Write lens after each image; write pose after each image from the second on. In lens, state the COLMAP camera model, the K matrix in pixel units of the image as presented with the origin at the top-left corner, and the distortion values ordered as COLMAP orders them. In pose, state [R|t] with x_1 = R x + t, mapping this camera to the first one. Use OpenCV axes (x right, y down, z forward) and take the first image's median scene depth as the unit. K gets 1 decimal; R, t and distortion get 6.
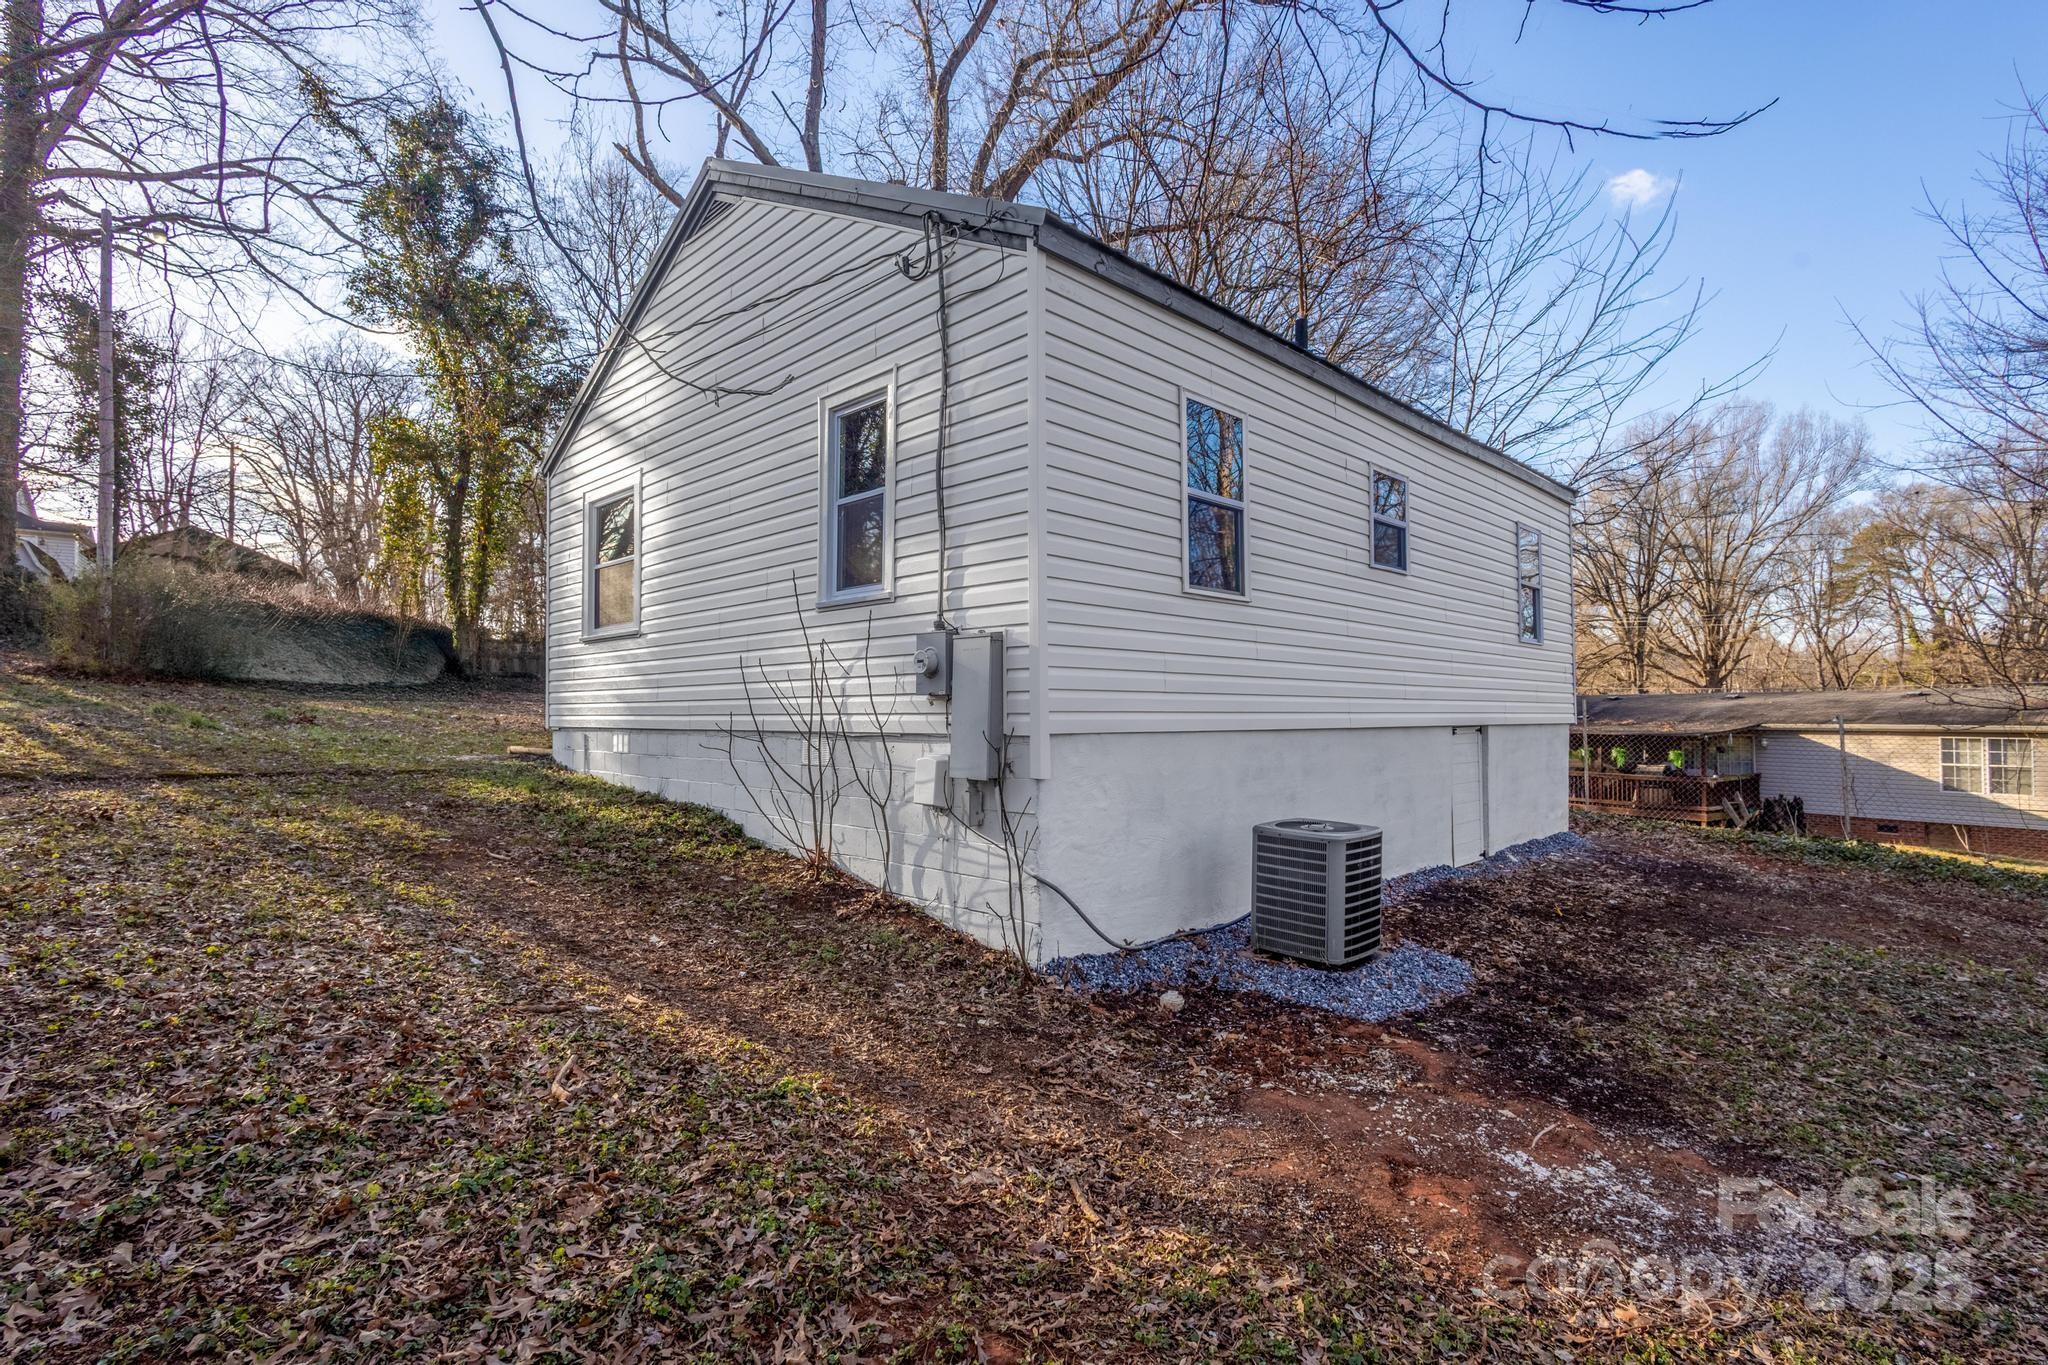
lens RADIAL K [[958.9, 0, 1025.2], [0, 958.9, 669.7], [0, 0, 1]] dist [-0.000113, -0.000027]
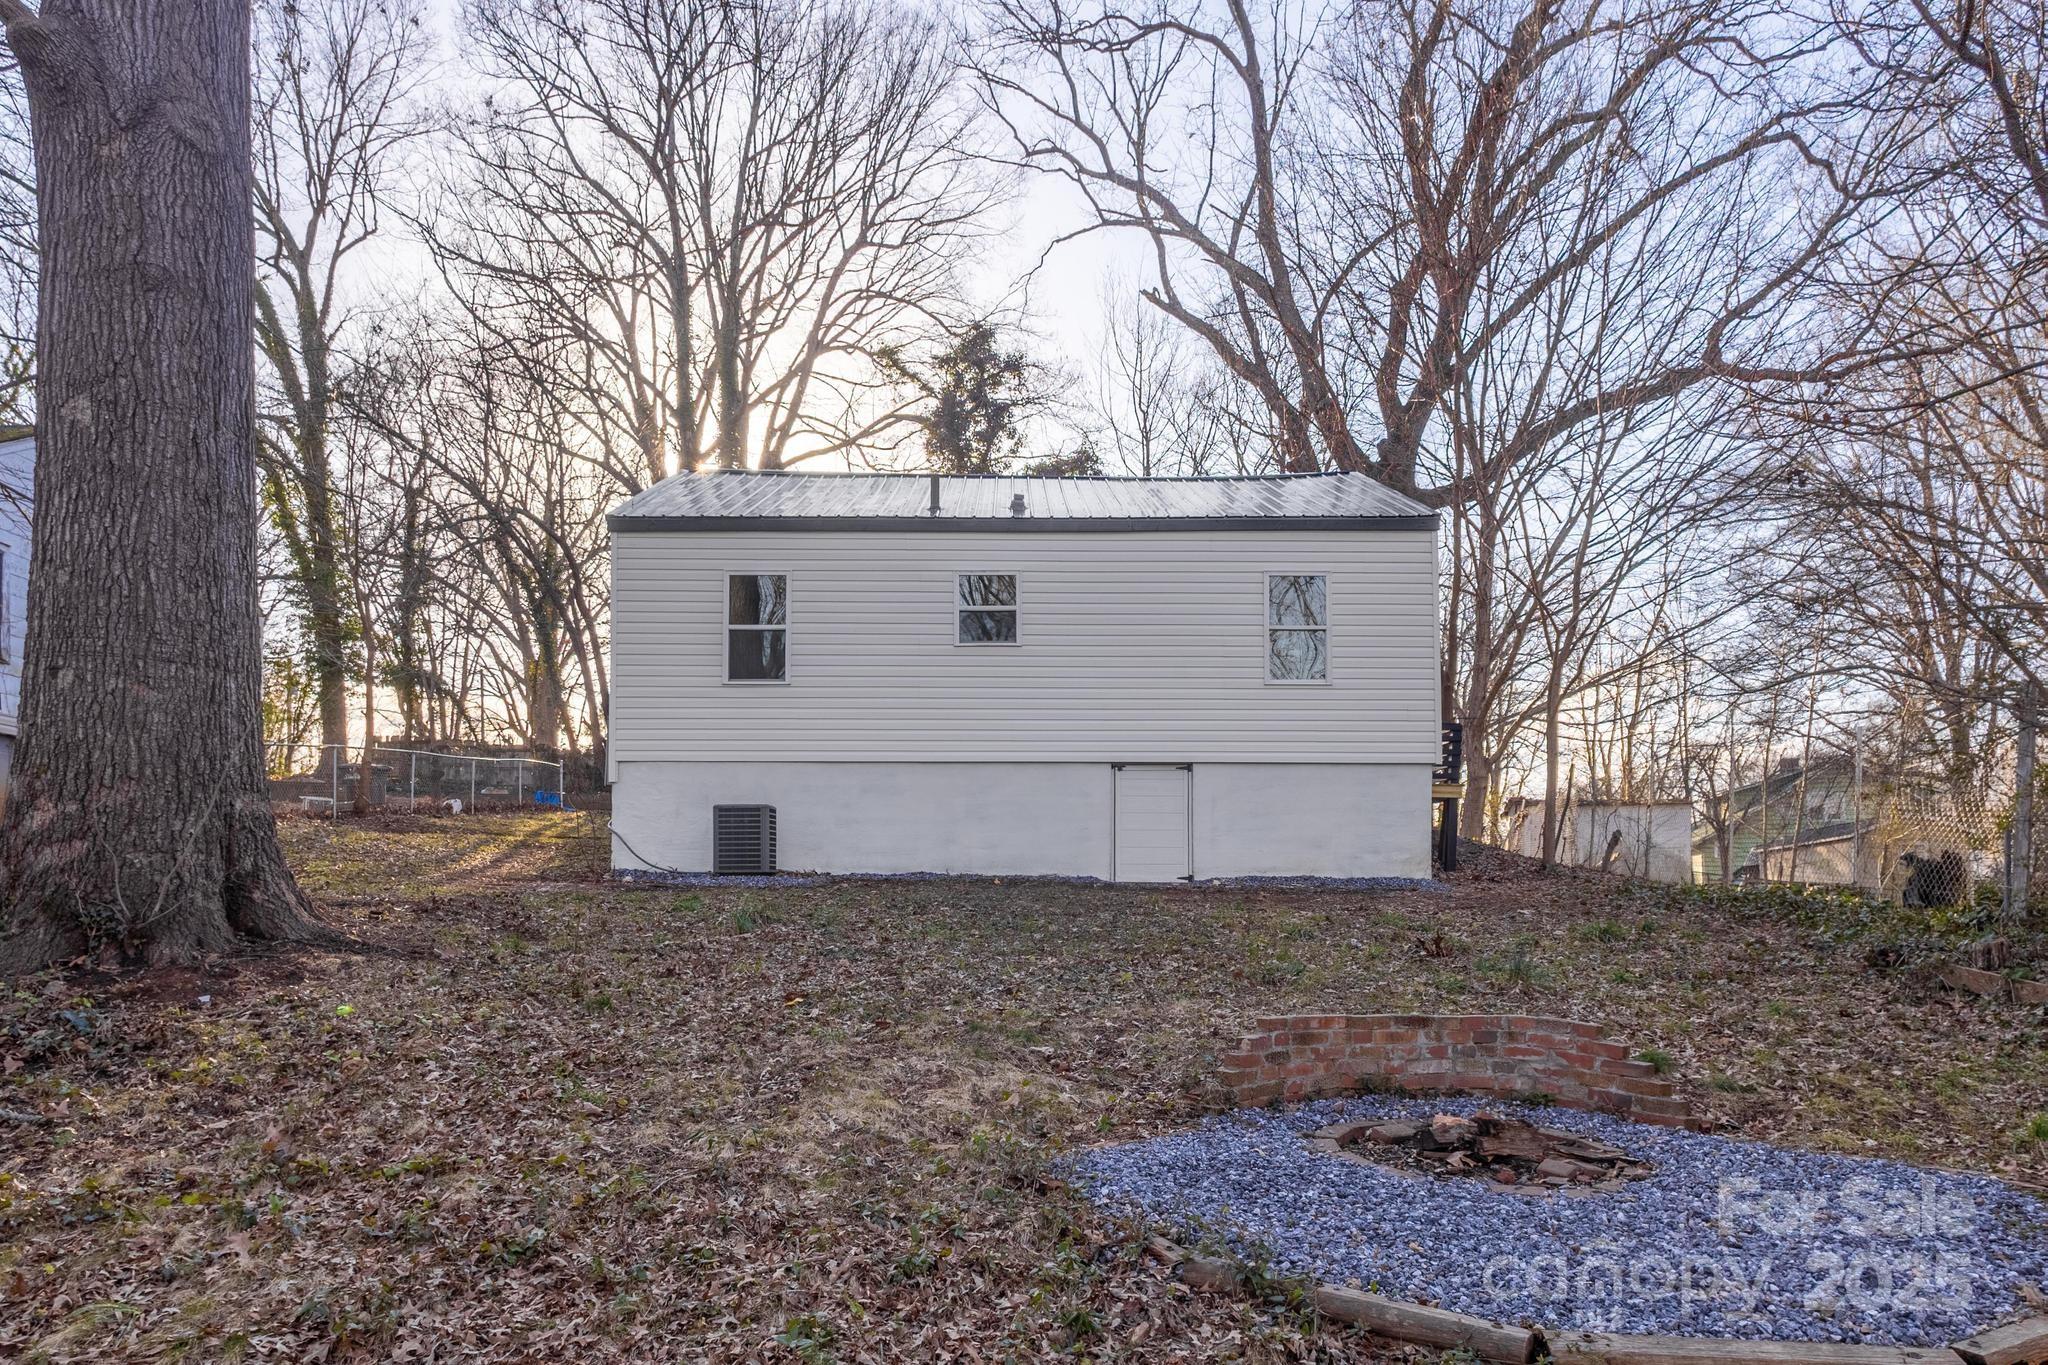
lens RADIAL K [[938.7, 0, 1030.5], [0, 938.7, 687.3], [0, 0, 1]] dist [0.001569, 0.000418]
pose [[0.696262, -0.038000, -0.716781, 1.273934], [0.030054, 0.999265, -0.023782, -0.010491], [0.717158, -0.004983, 0.696892, 0.123117]]
